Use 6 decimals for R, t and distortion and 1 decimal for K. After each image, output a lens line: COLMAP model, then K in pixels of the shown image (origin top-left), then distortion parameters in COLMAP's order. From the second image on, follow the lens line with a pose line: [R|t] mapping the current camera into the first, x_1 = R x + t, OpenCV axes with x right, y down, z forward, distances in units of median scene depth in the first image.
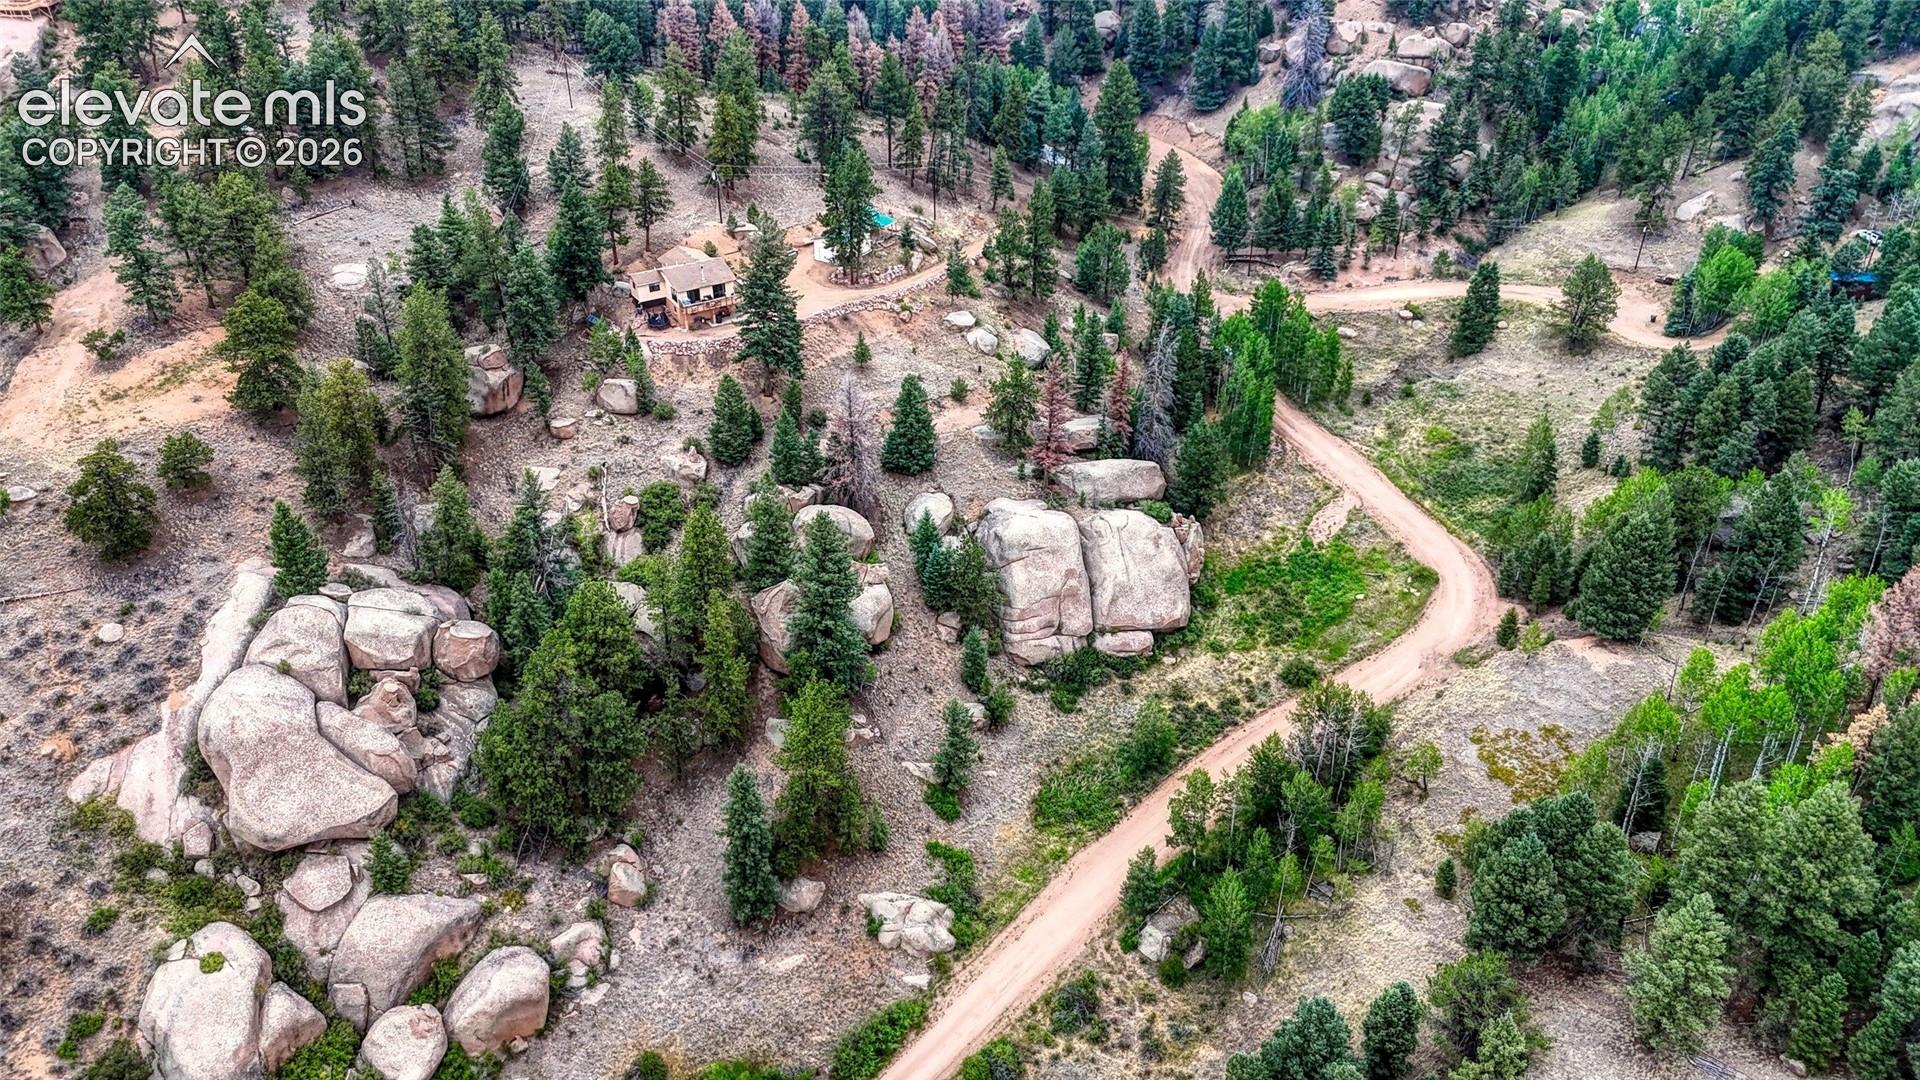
lens RADIAL K [[1428.6, 0, 963.6], [0, 1428.6, 526.8], [0, 0, 1]] dist [0.075195, -0.059298]
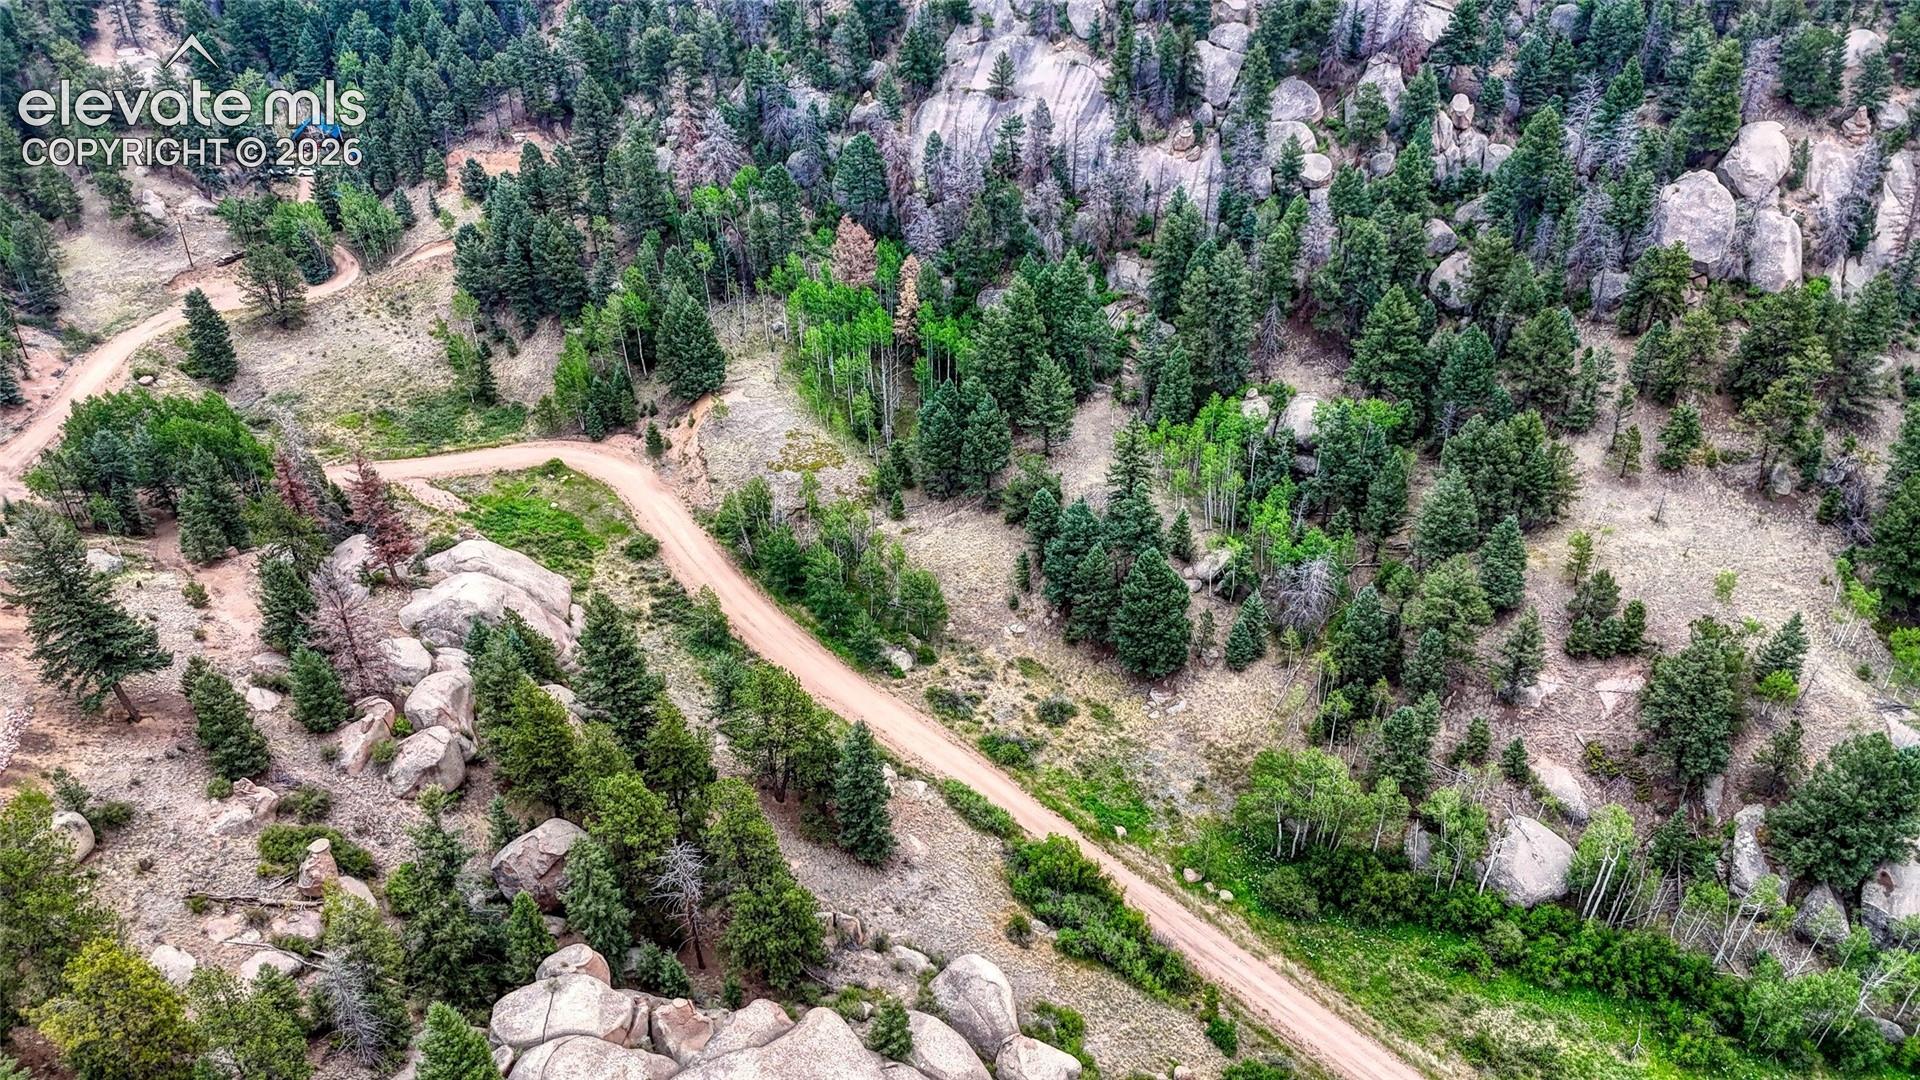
lens RADIAL K [[1413.1, 0, 956.6], [0, 1413.1, 537.0], [0, 0, 1]] dist [0.109860, -0.115605]
pose [[0.027105, -0.527528, 0.849105, -0.826950], [0.534626, 0.725378, 0.433593, -0.302094], [-0.844654, 0.442201, 0.301691, 0.454831]]
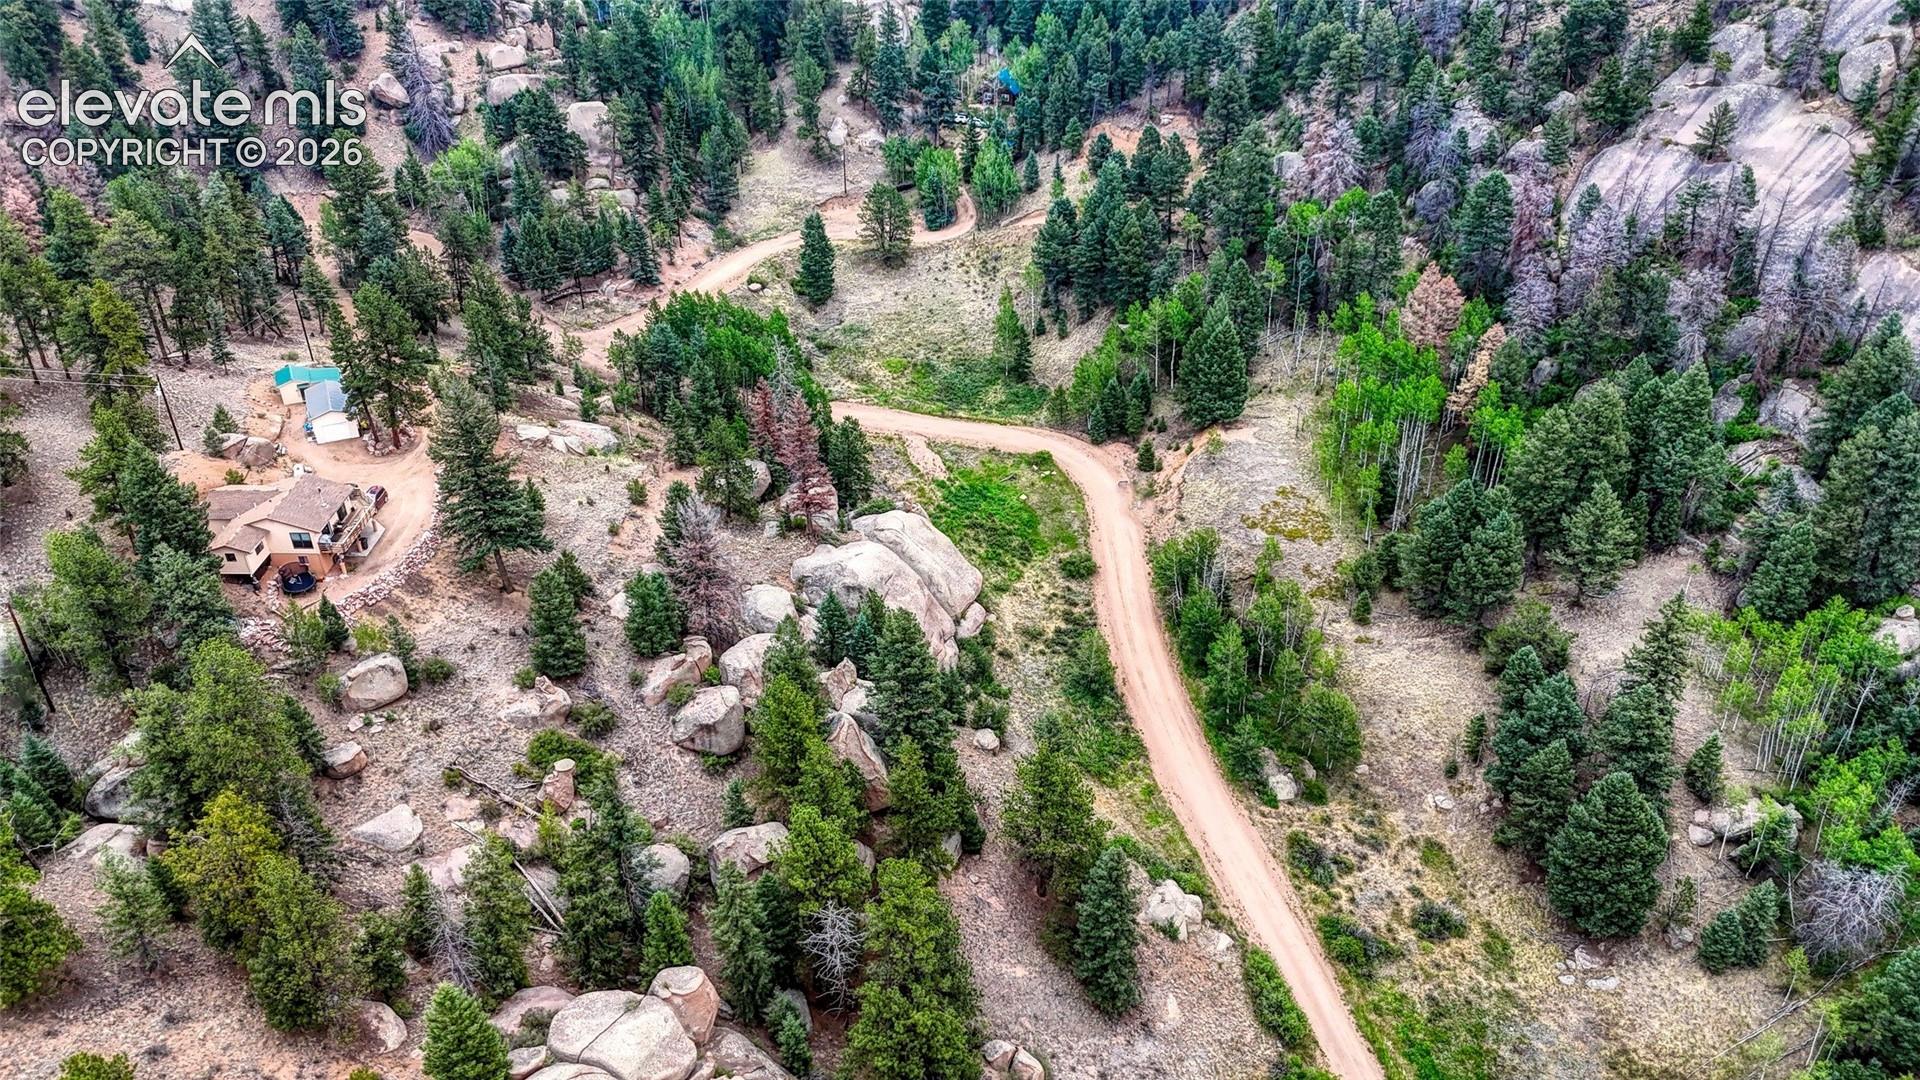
lens RADIAL K [[1428.6, 0, 963.6], [0, 1428.6, 526.8], [0, 0, 1]] dist [0.075195, -0.059298]
pose [[0.554151, -0.438103, 0.707801, -0.640916], [0.442238, 0.875320, 0.195554, -0.197814], [-0.705225, 0.204650, 0.678805, 0.329605]]
